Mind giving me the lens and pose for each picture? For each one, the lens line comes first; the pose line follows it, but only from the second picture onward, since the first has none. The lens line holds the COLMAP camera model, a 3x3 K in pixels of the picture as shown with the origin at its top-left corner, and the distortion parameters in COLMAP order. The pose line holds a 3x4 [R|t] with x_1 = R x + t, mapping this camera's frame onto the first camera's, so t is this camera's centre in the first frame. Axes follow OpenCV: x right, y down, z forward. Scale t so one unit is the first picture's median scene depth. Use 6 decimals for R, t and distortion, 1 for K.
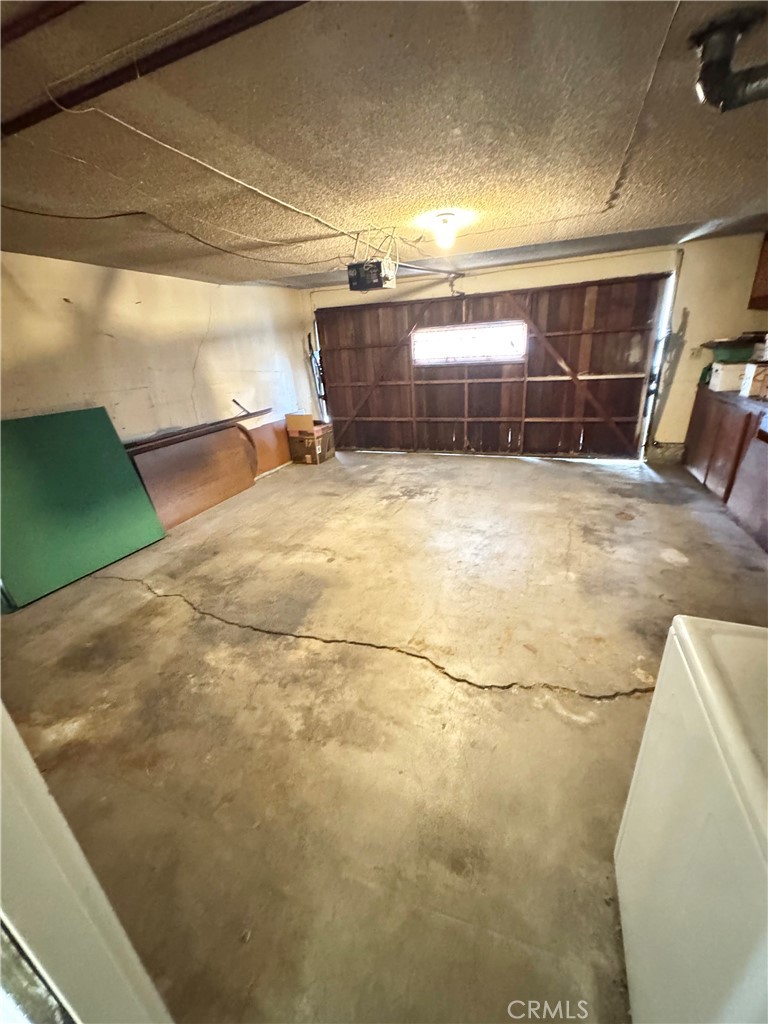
lens RADIAL K [[410.8, 0, 387.7], [0, 410.8, 511.9], [0, 0, 1]] dist [-0.000693, 0.000656]
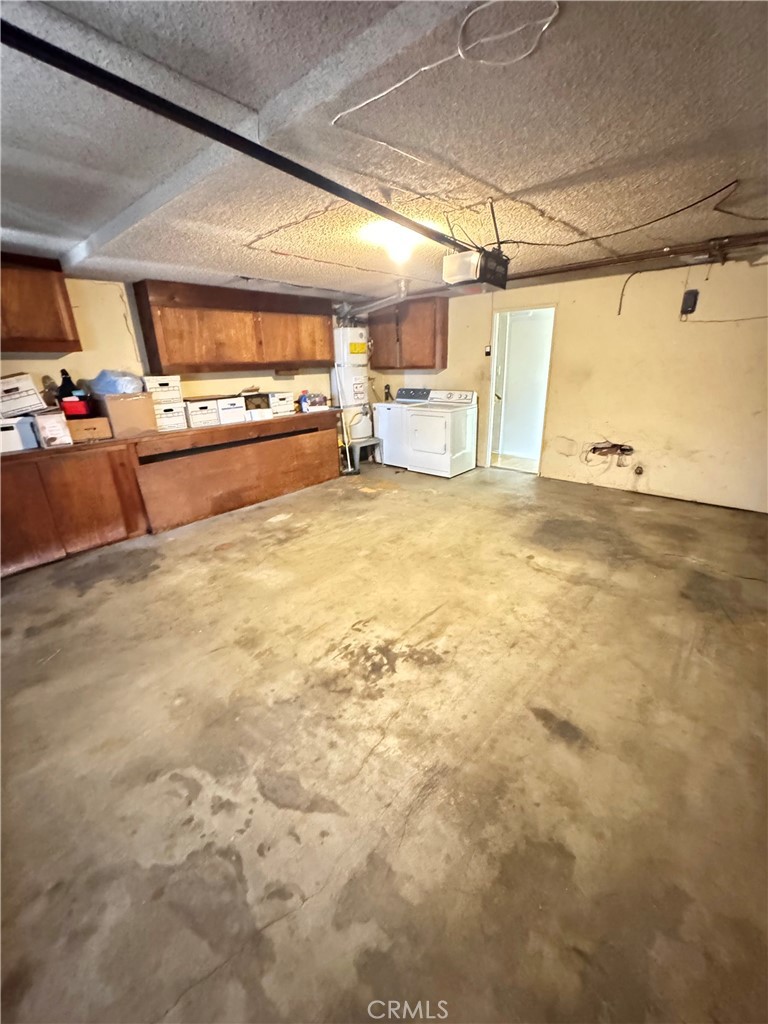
lens RADIAL K [[410.8, 0, 387.7], [0, 410.8, 511.9], [0, 0, 1]] dist [-0.000693, 0.000656]
pose [[-0.928789, -0.052707, 0.366842, -0.144121], [0.205792, 0.749862, 0.628774, -0.560865], [-0.308221, 0.659491, -0.685617, 1.408266]]
